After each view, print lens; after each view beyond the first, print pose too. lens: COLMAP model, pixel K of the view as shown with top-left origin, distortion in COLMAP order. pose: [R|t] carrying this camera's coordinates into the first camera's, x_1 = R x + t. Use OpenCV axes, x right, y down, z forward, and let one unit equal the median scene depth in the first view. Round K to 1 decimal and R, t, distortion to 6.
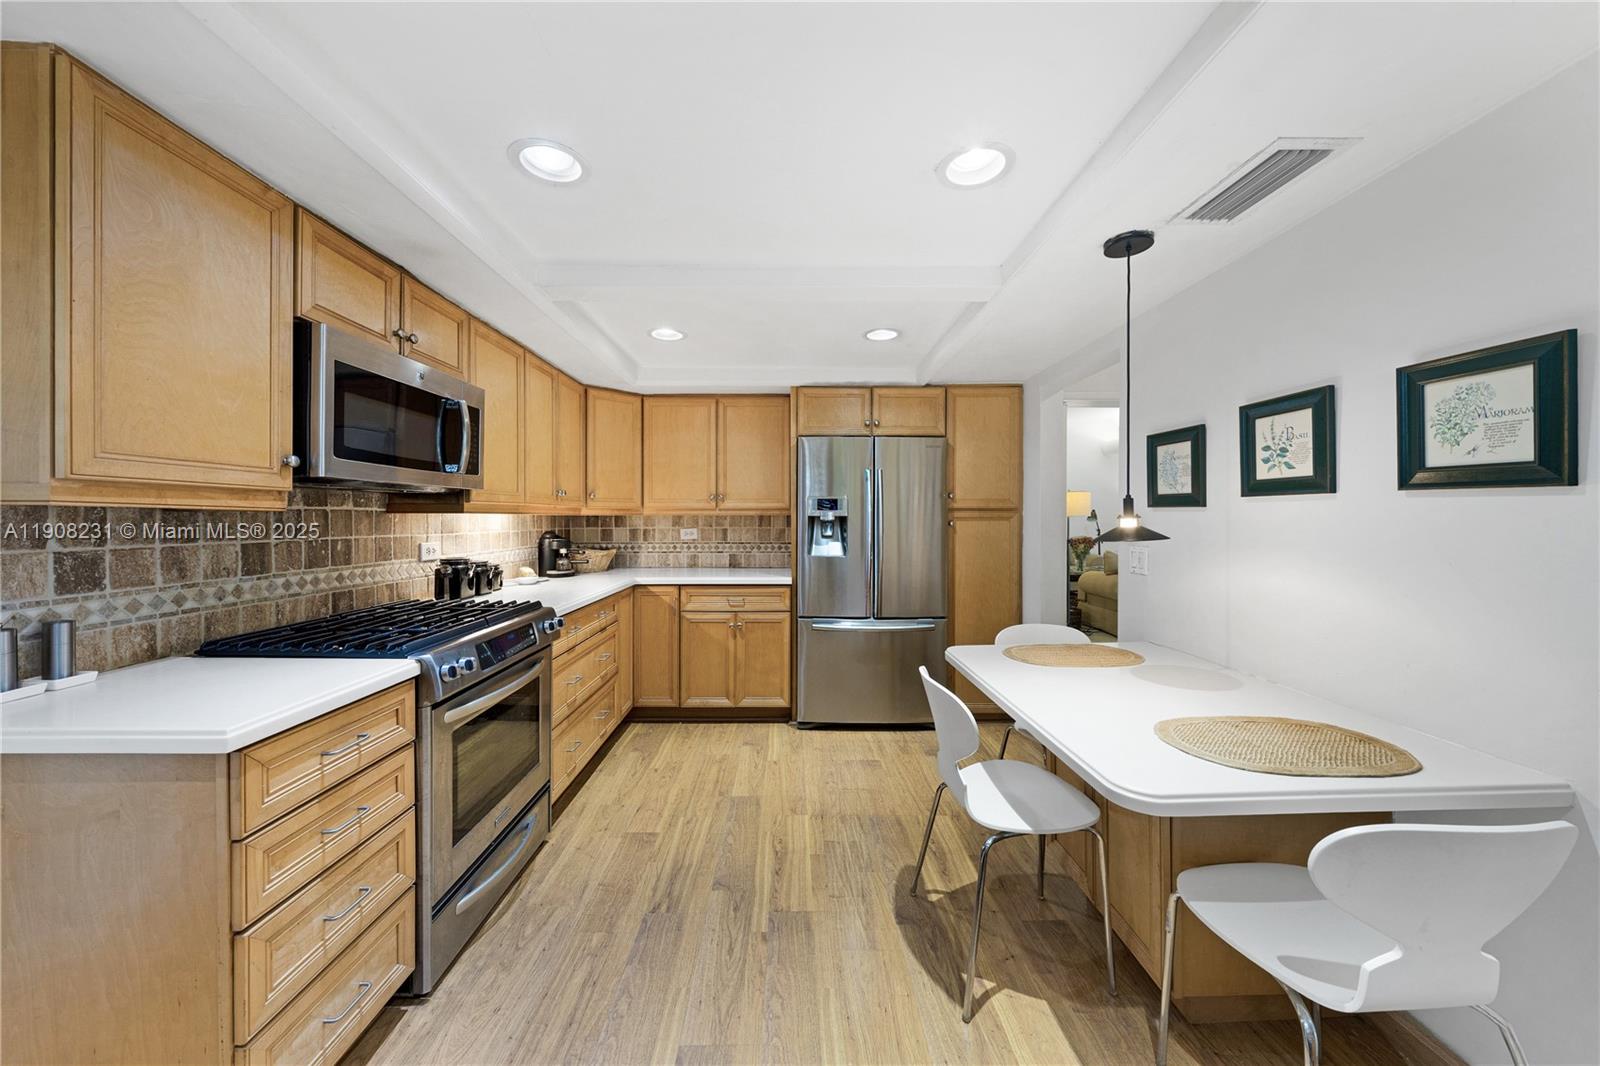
lens RADIAL K [[558.8, 0, 795.6], [0, 558.8, 519.4], [0, 0, 1]] dist [-0.004782, 0.000763]
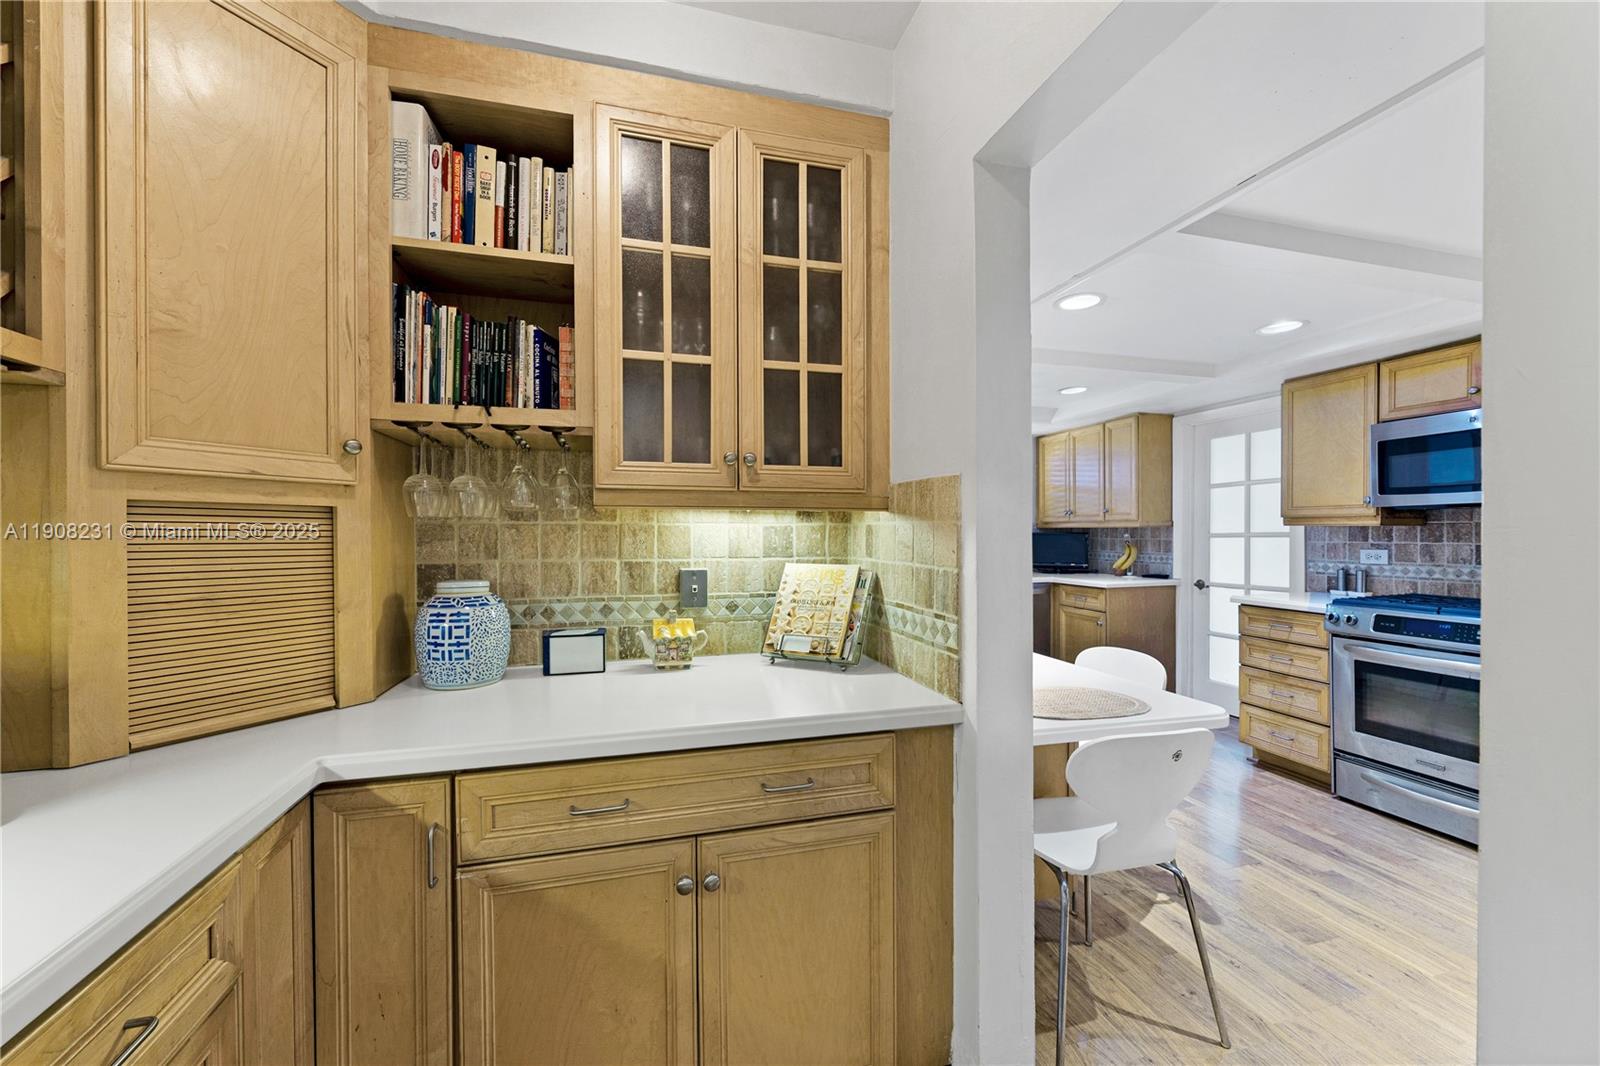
lens RADIAL K [[613.1, 0, 797.1], [0, 613.1, 531.7], [0, 0, 1]] dist [-0.001960, 0.000003]
pose [[-0.962928, 0.003119, -0.269739, 1.469780], [0.003269, 0.999995, -0.000108, -0.000199], [0.269737, -0.000986, -0.962933, 2.332930]]
